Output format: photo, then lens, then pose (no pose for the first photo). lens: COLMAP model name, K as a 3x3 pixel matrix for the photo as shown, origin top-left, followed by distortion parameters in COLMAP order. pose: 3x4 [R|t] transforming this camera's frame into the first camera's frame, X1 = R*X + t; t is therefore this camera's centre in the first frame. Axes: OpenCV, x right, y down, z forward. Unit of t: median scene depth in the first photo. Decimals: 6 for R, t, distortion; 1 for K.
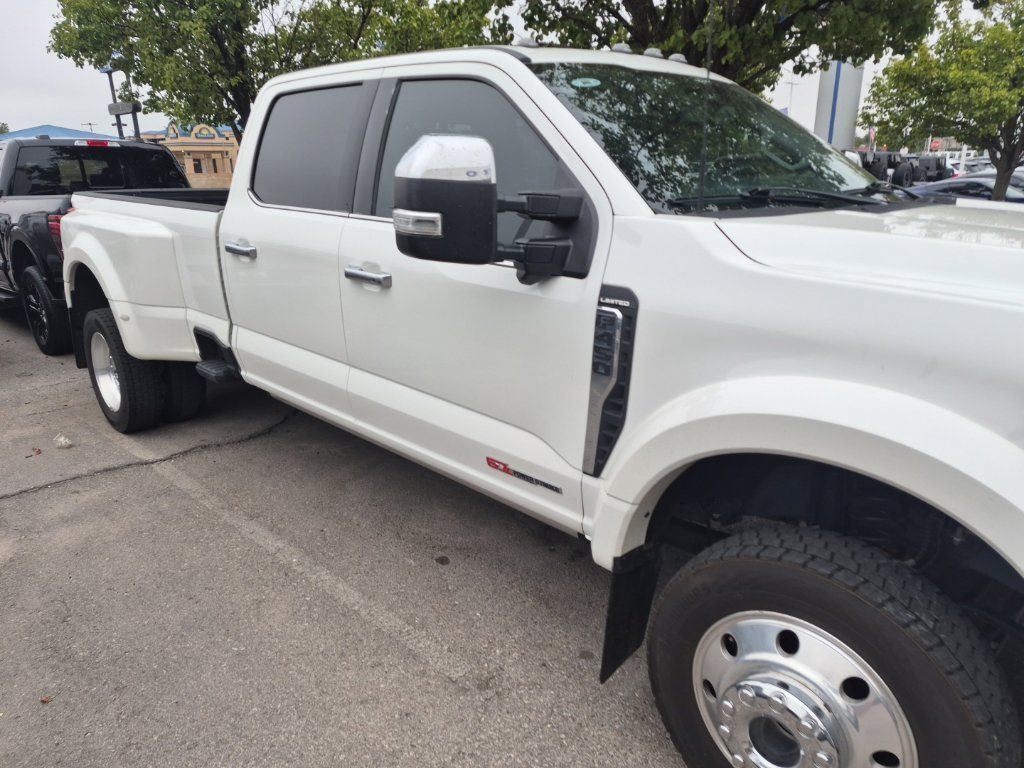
lens RADIAL K [[710.1, 0, 514.2], [0, 710.1, 391.7], [0, 0, 1]] dist [0.076661, -0.070928]
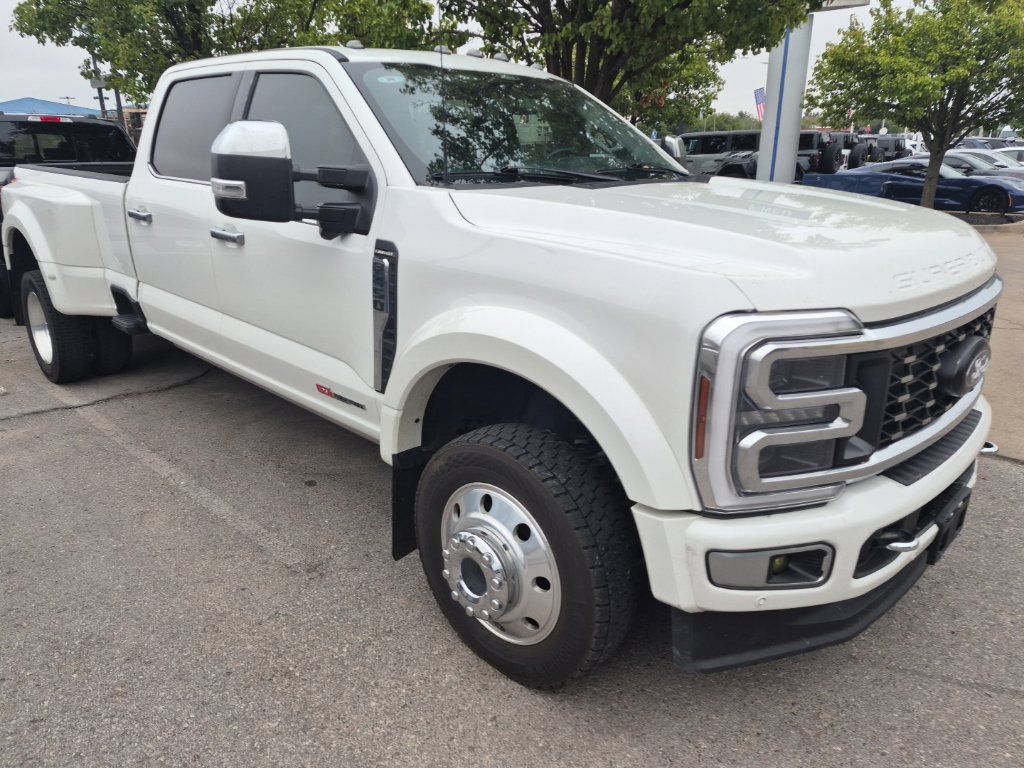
lens RADIAL K [[722.0, 0, 515.7], [0, 722.0, 369.3], [0, 0, 1]] dist [0.045502, -0.035890]
pose [[0.999919, 0.004355, 0.011995, 0.192242], [-0.004335, 0.999989, -0.001688, 0.045454], [-0.012002, 0.001636, 0.999927, -0.162023]]
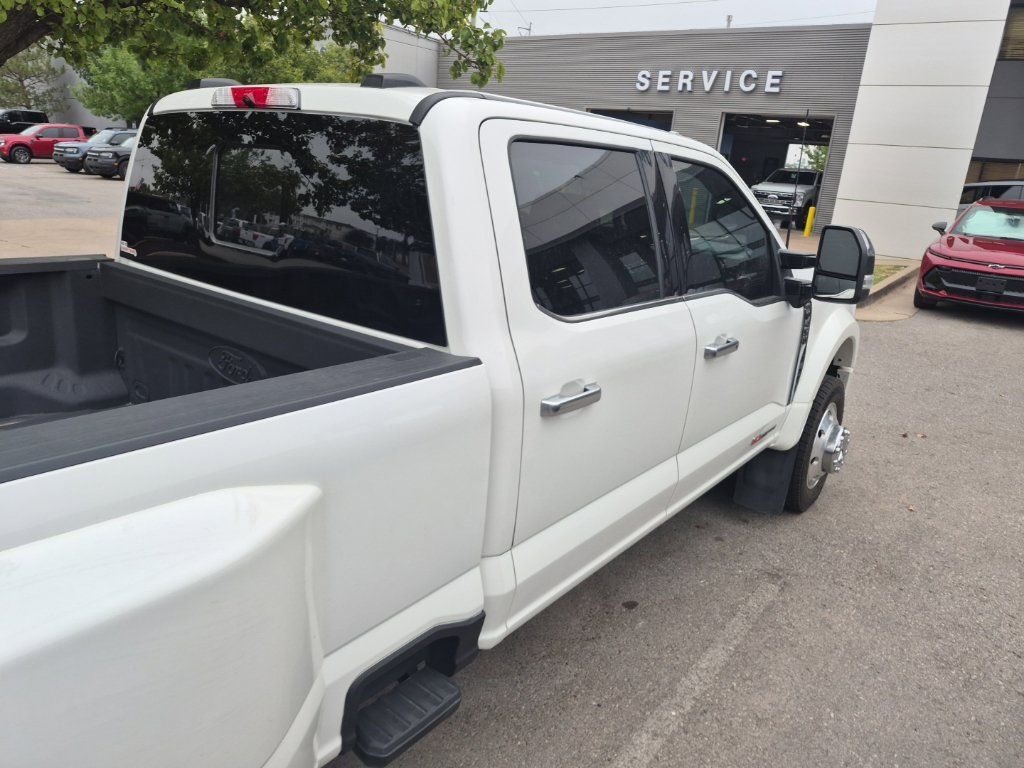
lens RADIAL K [[722.0, 0, 515.7], [0, 722.0, 369.3], [0, 0, 1]] dist [0.045502, -0.035890]
pose [[-0.117843, -0.279383, 0.952921, -0.866513], [0.232744, 0.925108, 0.300011, -0.380089], [-0.965372, 0.257141, -0.043993, 0.984426]]
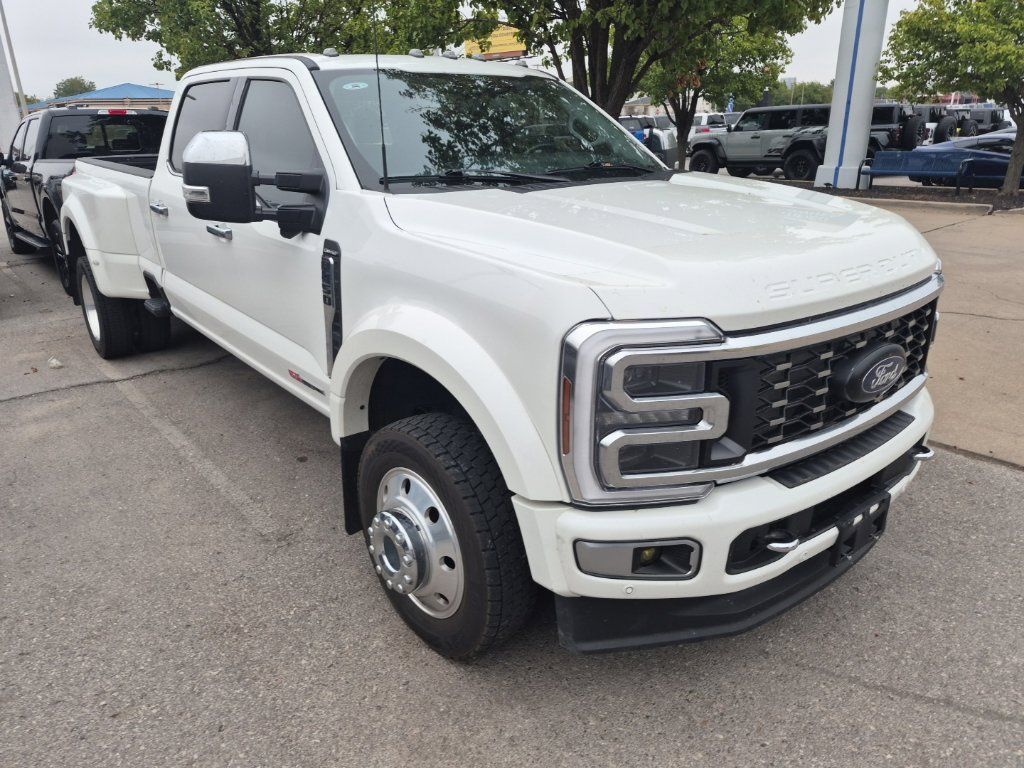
lens RADIAL K [[725.3, 0, 498.6], [0, 725.3, 367.0], [0, 0, 1]] dist [0.059103, -0.058352]
pose [[0.993482, 0.029472, -0.110109, 0.332545], [-0.026744, 0.999300, 0.026170, 0.028113], [0.110803, -0.023055, 0.993575, -0.201806]]
